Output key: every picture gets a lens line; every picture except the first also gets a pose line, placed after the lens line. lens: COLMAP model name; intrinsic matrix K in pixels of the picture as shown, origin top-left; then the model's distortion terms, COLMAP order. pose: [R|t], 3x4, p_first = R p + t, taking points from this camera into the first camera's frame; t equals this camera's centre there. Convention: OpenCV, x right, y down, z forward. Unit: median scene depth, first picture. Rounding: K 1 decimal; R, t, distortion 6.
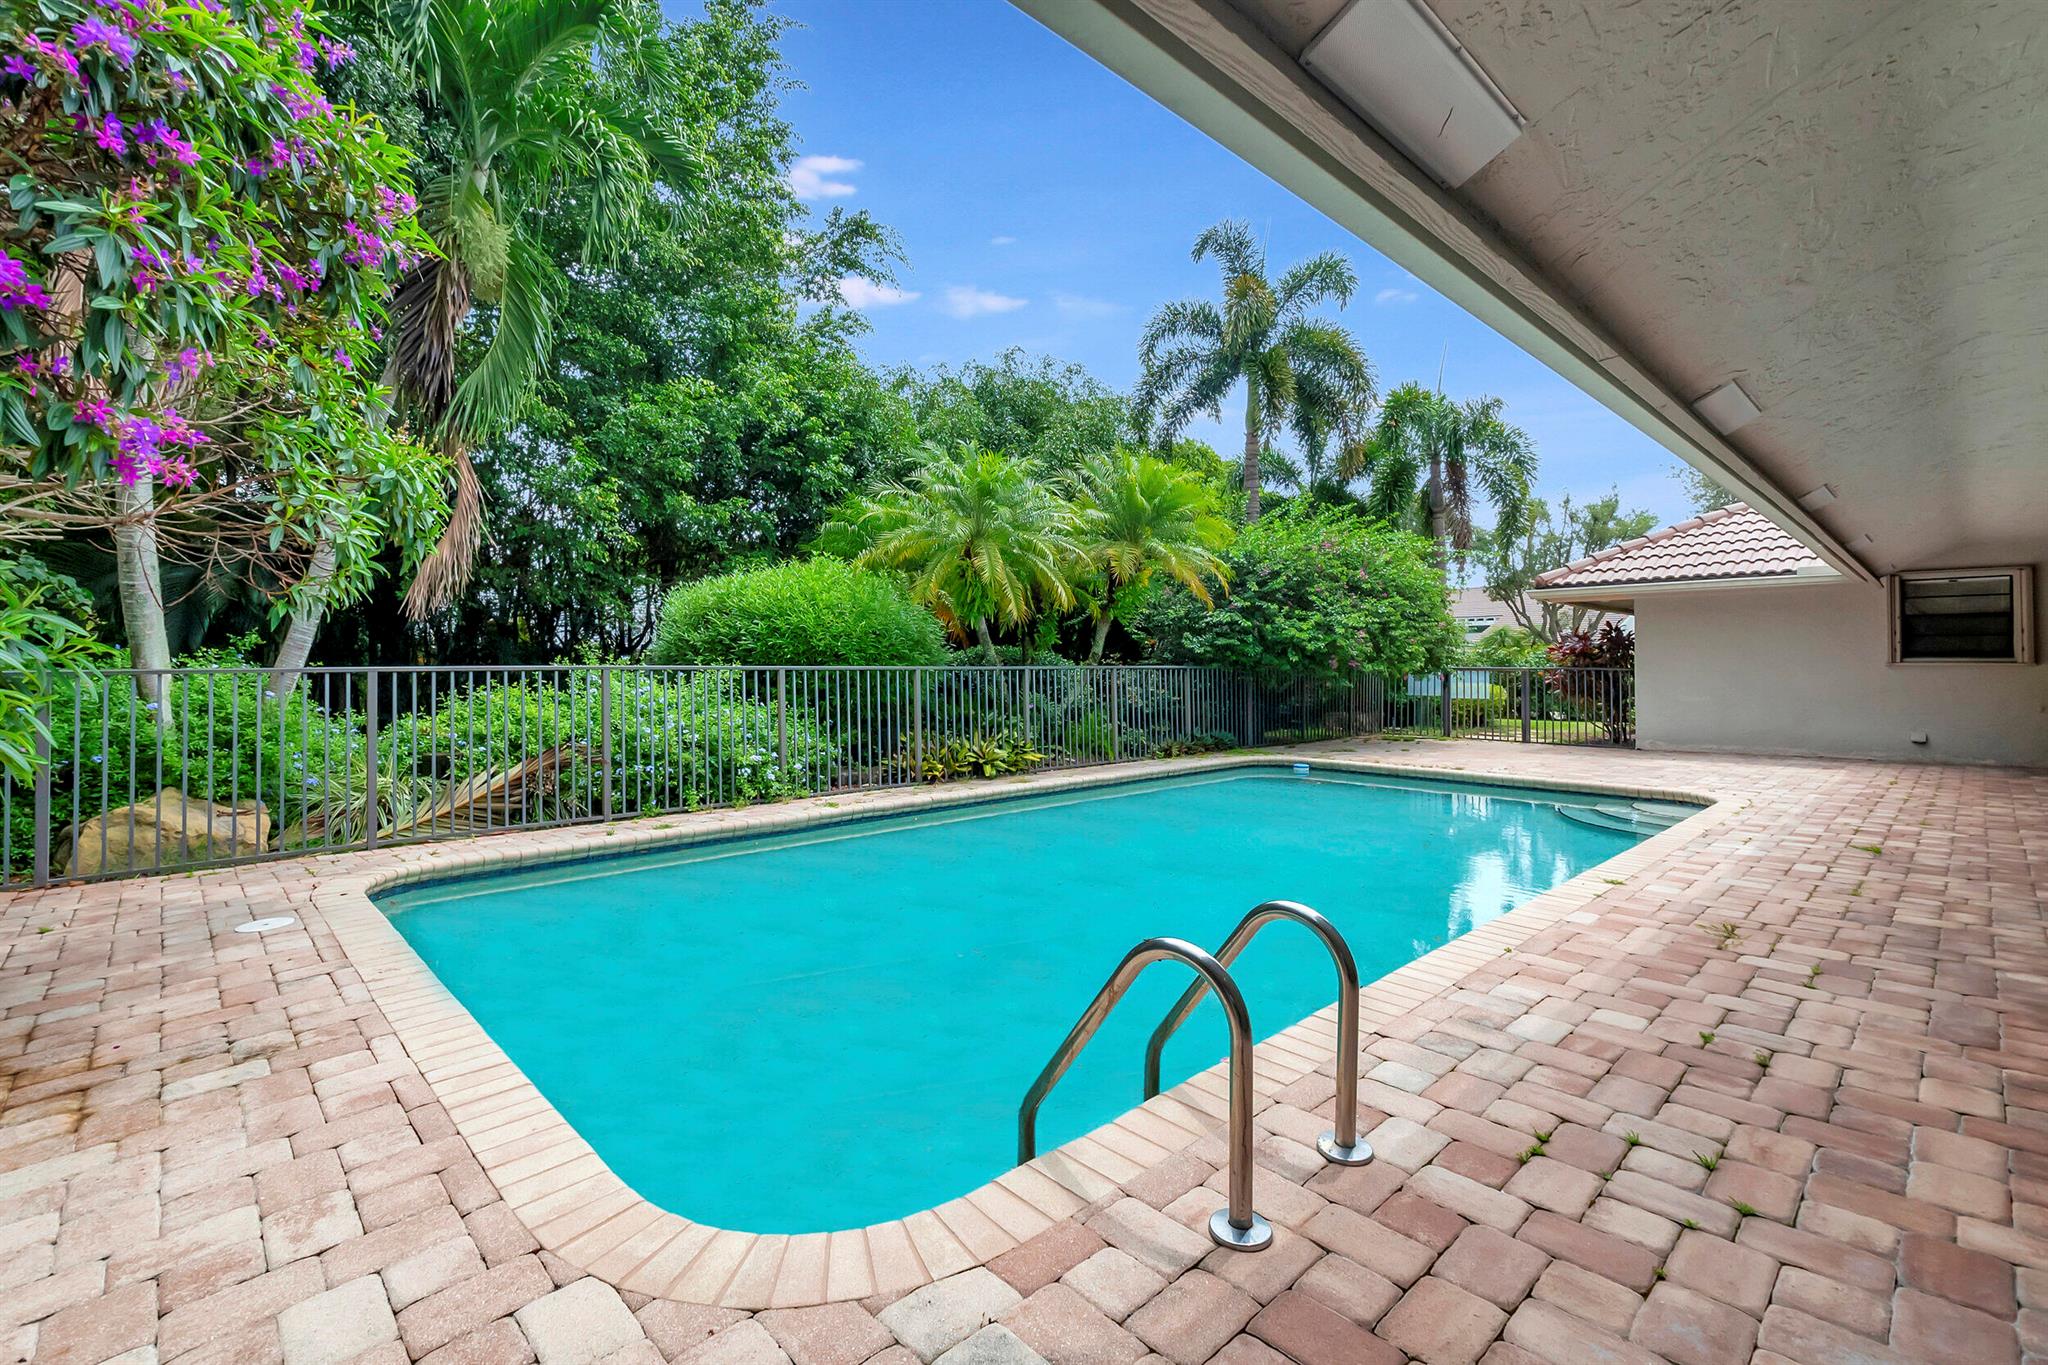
lens RADIAL K [[902.5, 0, 1015.8], [0, 902.5, 673.7], [0, 0, 1]] dist [-0.006676, 0.000803]
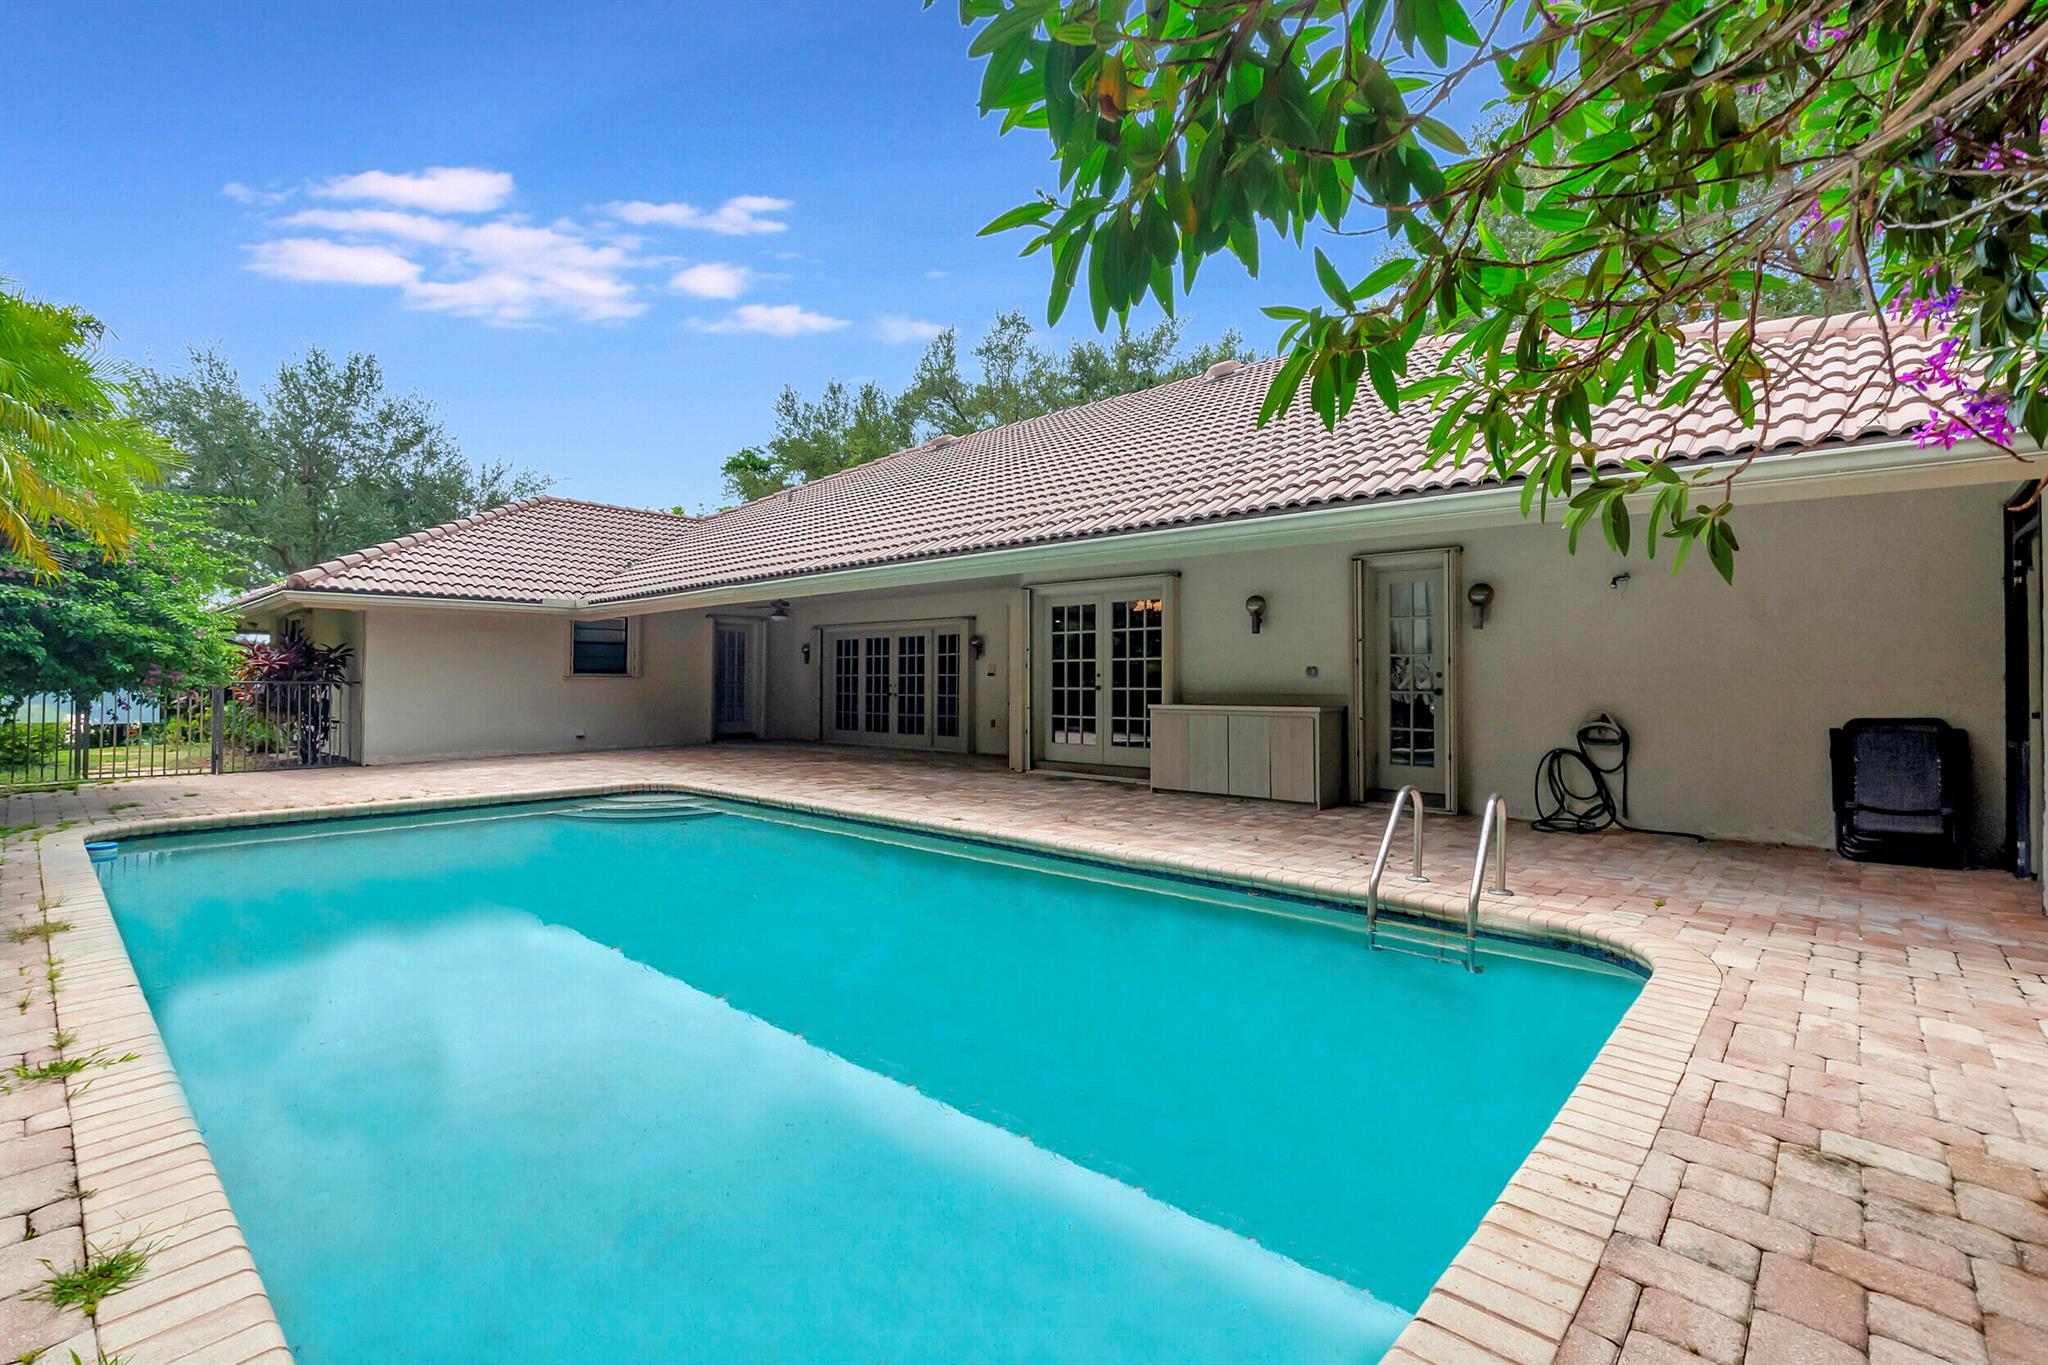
lens RADIAL K [[902.5, 0, 1017.1], [0, 902.5, 678.4], [0, 0, 1]] dist [-0.006676, 0.000803]
pose [[-0.060665, 0.004050, 0.998150, -1.548341], [0.005956, 0.999975, -0.003696, -0.004201], [-0.998140, 0.005720, -0.060688, 1.712132]]
